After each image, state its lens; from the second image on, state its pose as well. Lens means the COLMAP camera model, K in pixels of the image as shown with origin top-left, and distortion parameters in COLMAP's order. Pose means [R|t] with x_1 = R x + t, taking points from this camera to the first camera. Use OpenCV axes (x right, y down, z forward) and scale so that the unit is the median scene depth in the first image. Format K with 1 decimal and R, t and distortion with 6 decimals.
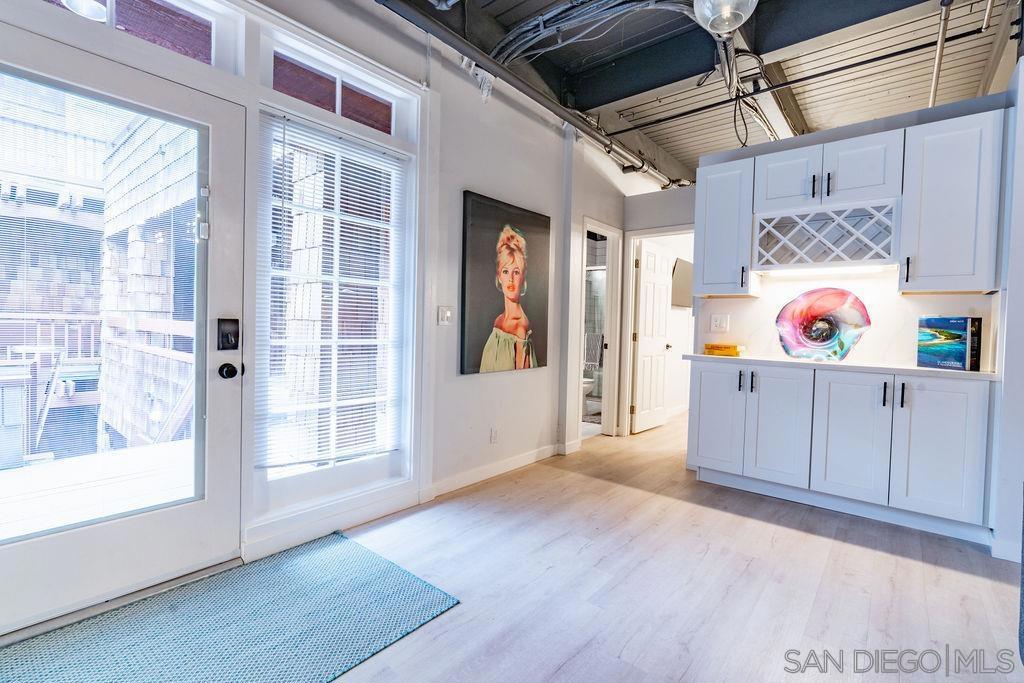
lens RADIAL K [[473.5, 0, 515.9], [0, 473.5, 331.6], [0, 0, 1]] dist [-0.001307, 0.000279]
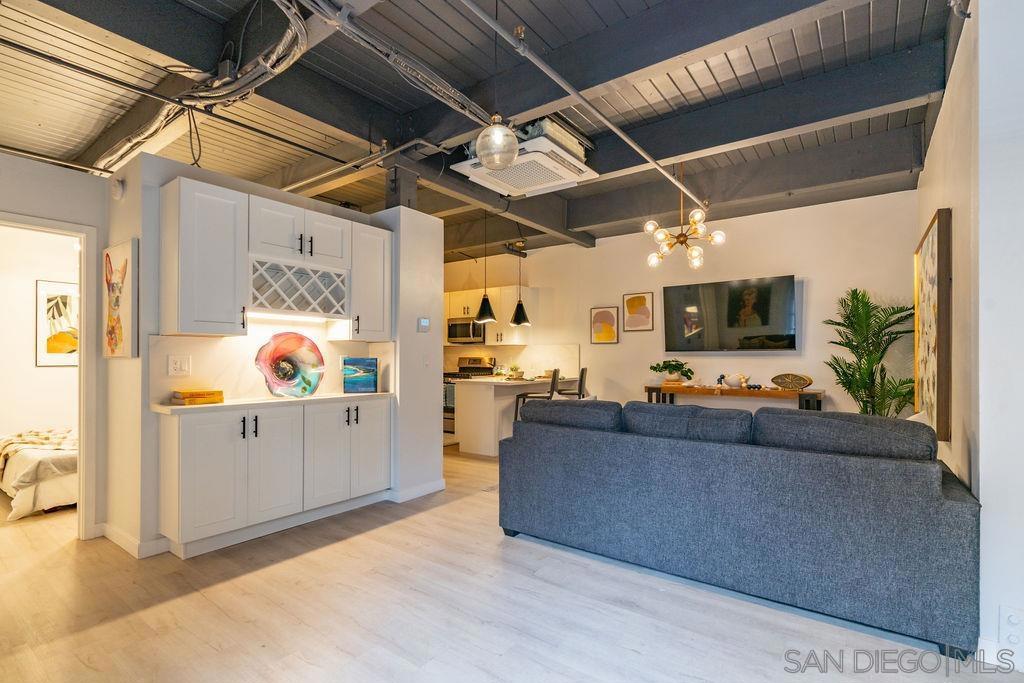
lens RADIAL K [[492.6, 0, 494.5], [0, 492.6, 353.1], [0, 0, 1]] dist [0.000003, 0.000486]
pose [[-0.050880, -0.018878, 0.998526, -0.547099], [0.009575, 0.999766, 0.019390, -0.060628], [-0.998659, 0.010547, -0.050687, 0.567491]]
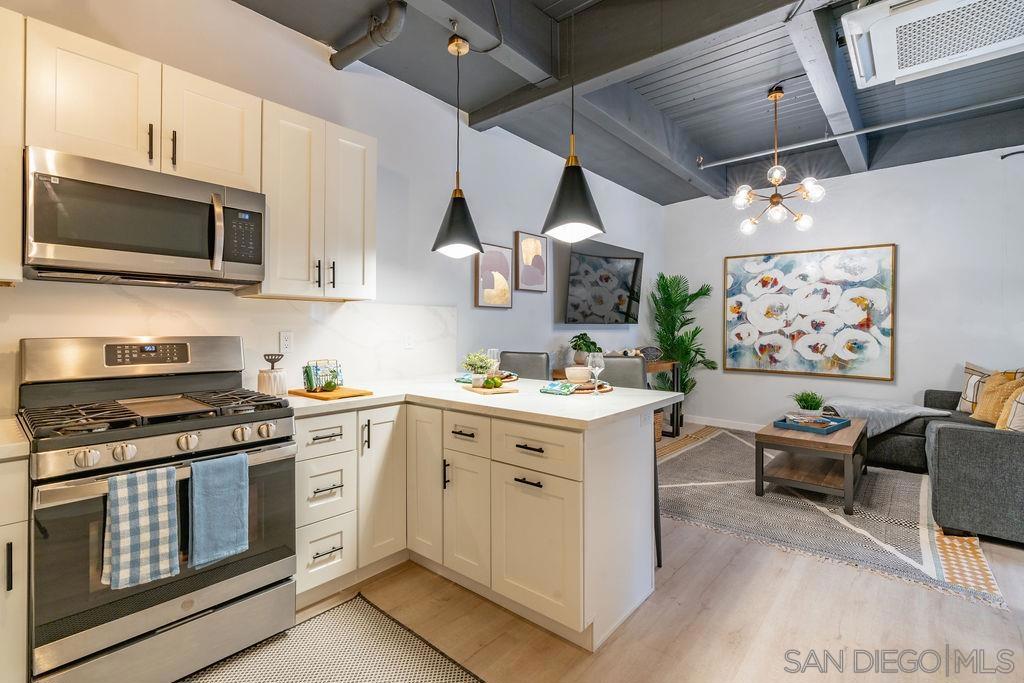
lens RADIAL K [[473.5, 0, 515.9], [0, 473.5, 331.6], [0, 0, 1]] dist [-0.001307, 0.000279]
pose [[-0.999739, -0.022840, 0.000739, 1.550254], [-0.022825, 0.999601, 0.016667, -0.017549], [-0.001119, 0.016646, -0.999861, 1.182602]]
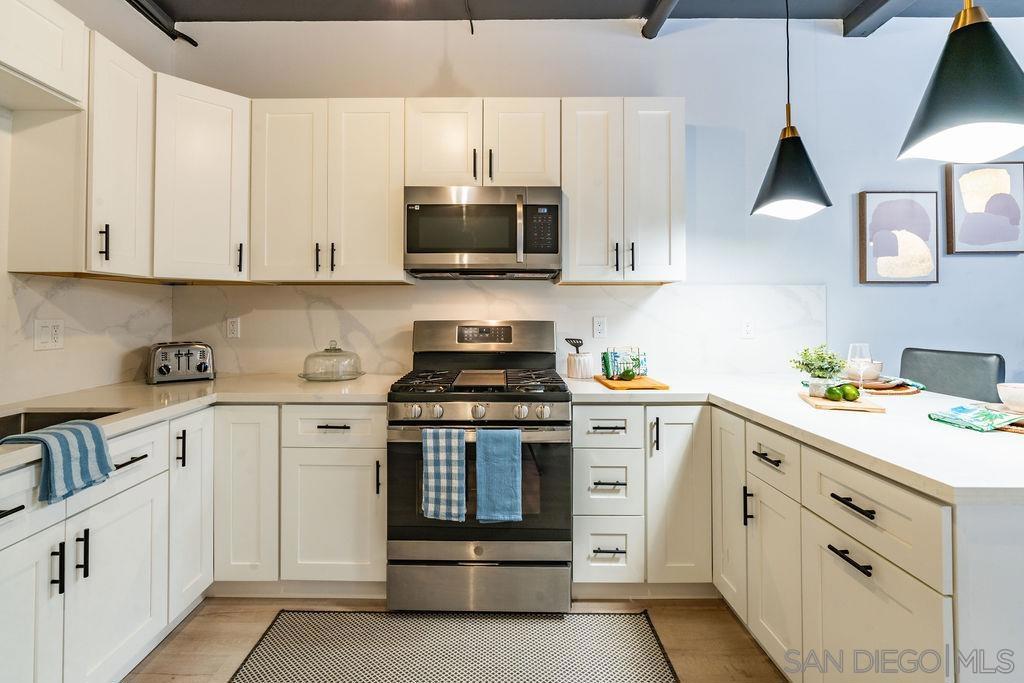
lens RADIAL K [[476.7, 0, 506.9], [0, 476.7, 308.9], [0, 0, 1]] dist [-0.003718, -0.000038]
pose [[-0.644167, -0.013657, 0.764763, 1.415124], [-0.006278, 0.999901, 0.012568, -0.018453], [-0.764859, 0.003294, -0.644189, 1.028811]]
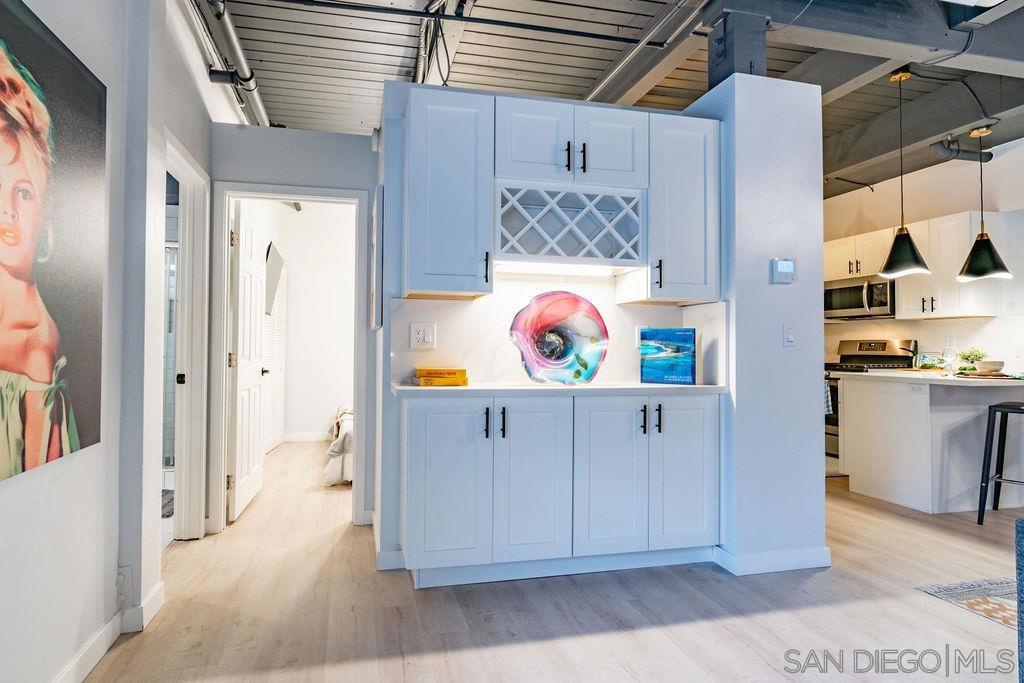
lens RADIAL K [[493.6, 0, 455.8], [0, 493.6, 336.7], [0, 0, 1]] dist [-0.008048, 0.000475]
pose [[0.616597, -0.005706, 0.787258, -0.103558], [0.018692, 0.999798, -0.007394, -0.013038], [-0.787057, 0.019275, 0.616579, 0.623534]]
